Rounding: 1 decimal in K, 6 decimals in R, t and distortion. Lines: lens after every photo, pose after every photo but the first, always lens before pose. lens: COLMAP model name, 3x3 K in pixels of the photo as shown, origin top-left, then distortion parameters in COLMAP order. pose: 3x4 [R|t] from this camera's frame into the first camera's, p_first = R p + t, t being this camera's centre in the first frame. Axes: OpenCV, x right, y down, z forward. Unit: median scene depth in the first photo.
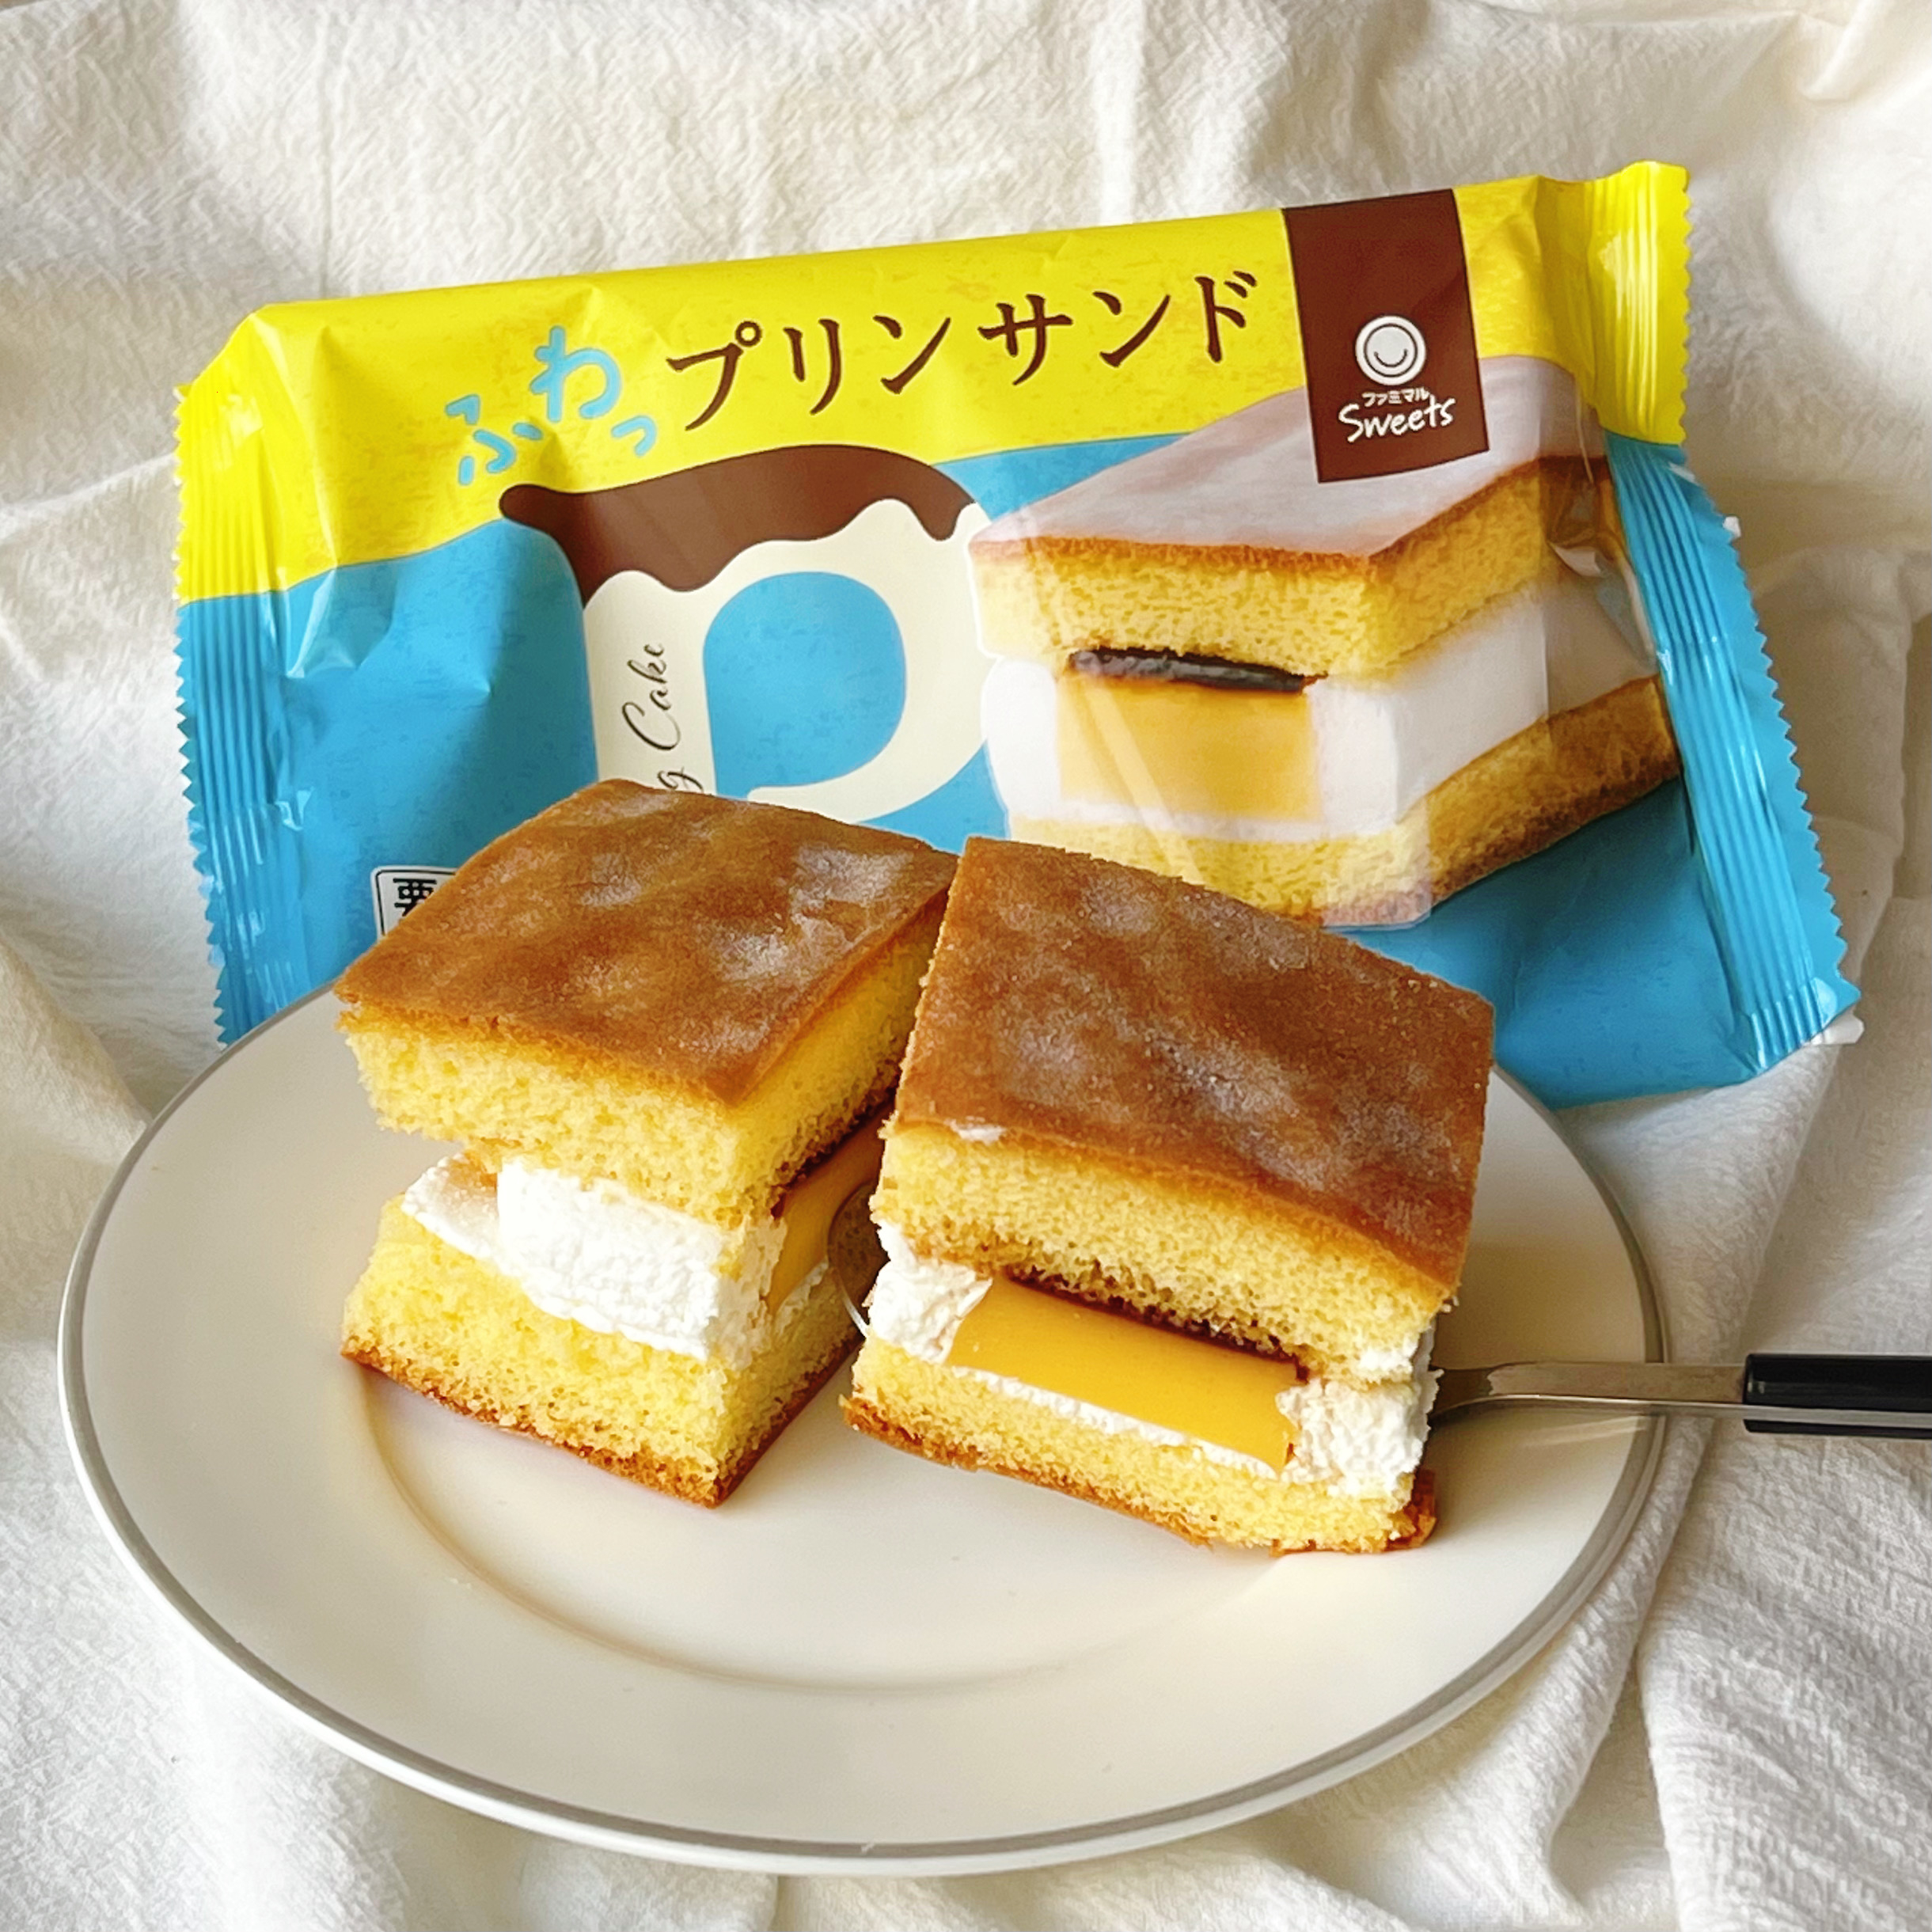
lens RADIAL K [[3759.2, 0, 957.2], [0, 3759.2, 1012.4], [0, 0, 1]] dist [0.298286, -1.462042]
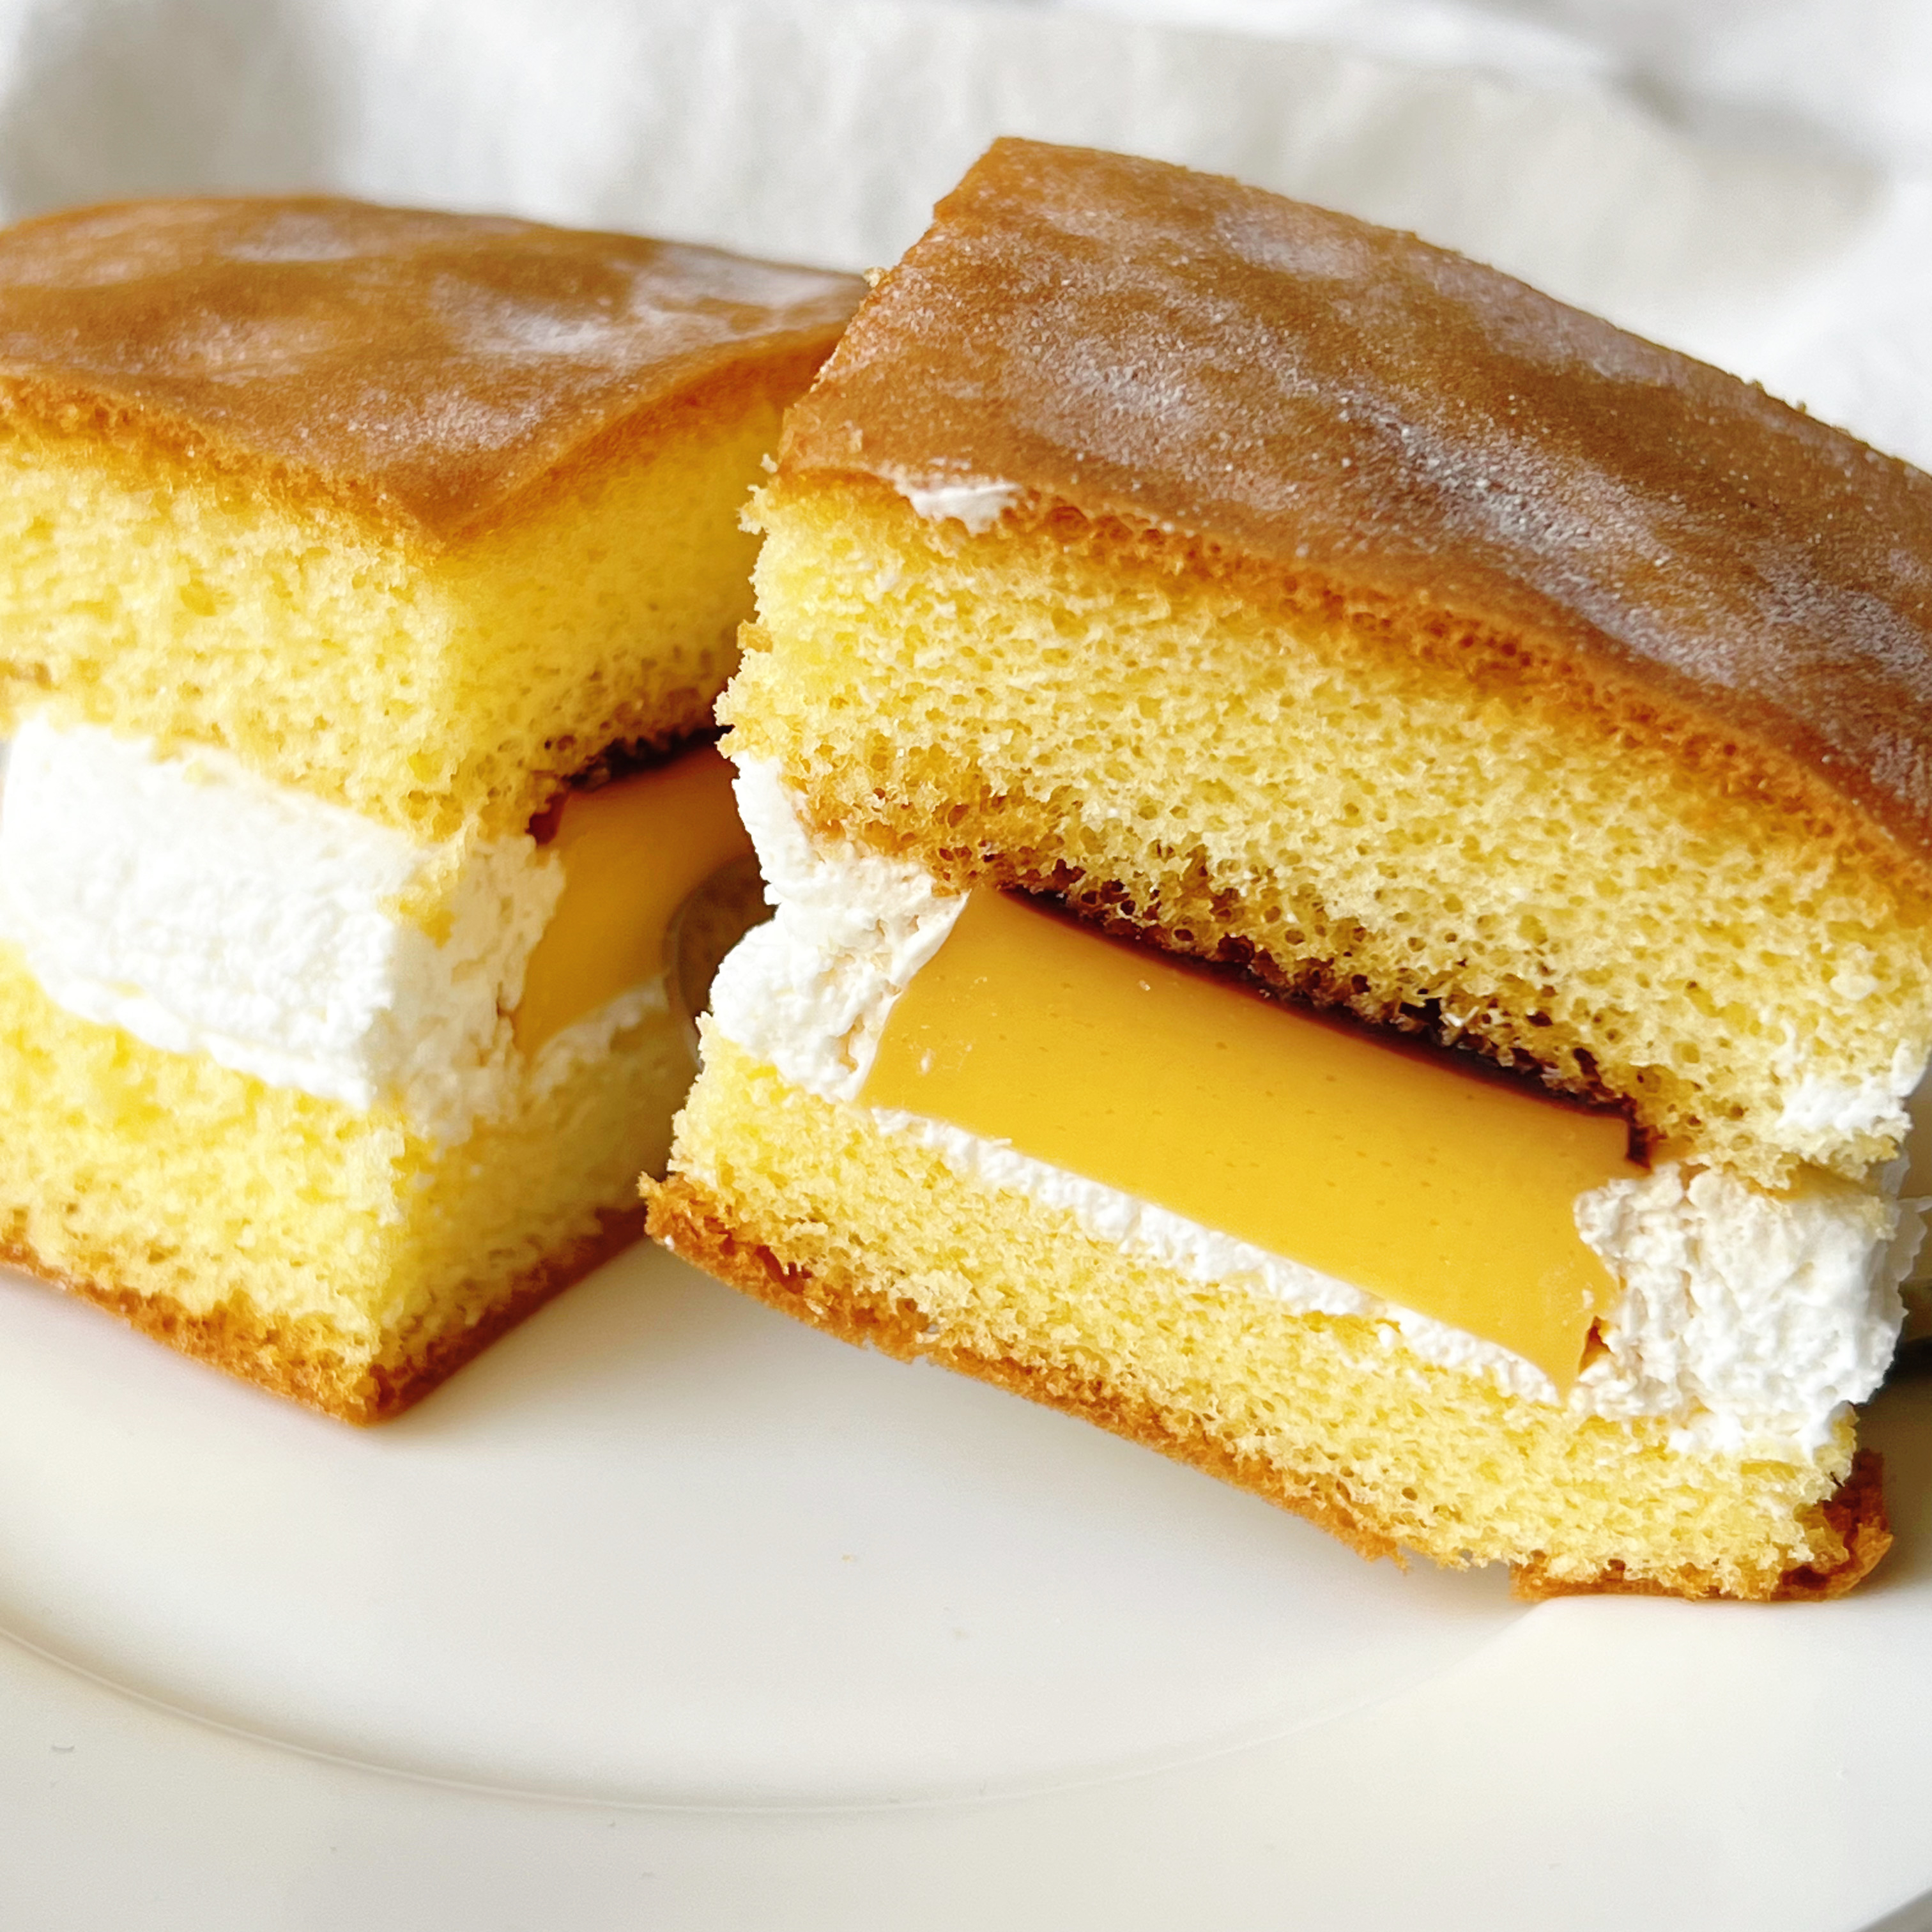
lens RADIAL K [[3717.6, 0, 890.6], [0, 3717.6, 966.3], [0, 0, 1]] dist [0.059154, 0.116303]
pose [[0.997008, 0.064730, -0.042240, 0.019256], [-0.068847, 0.992122, -0.104666, 0.119187], [0.035133, 0.107261, 0.993610, 0.526267]]
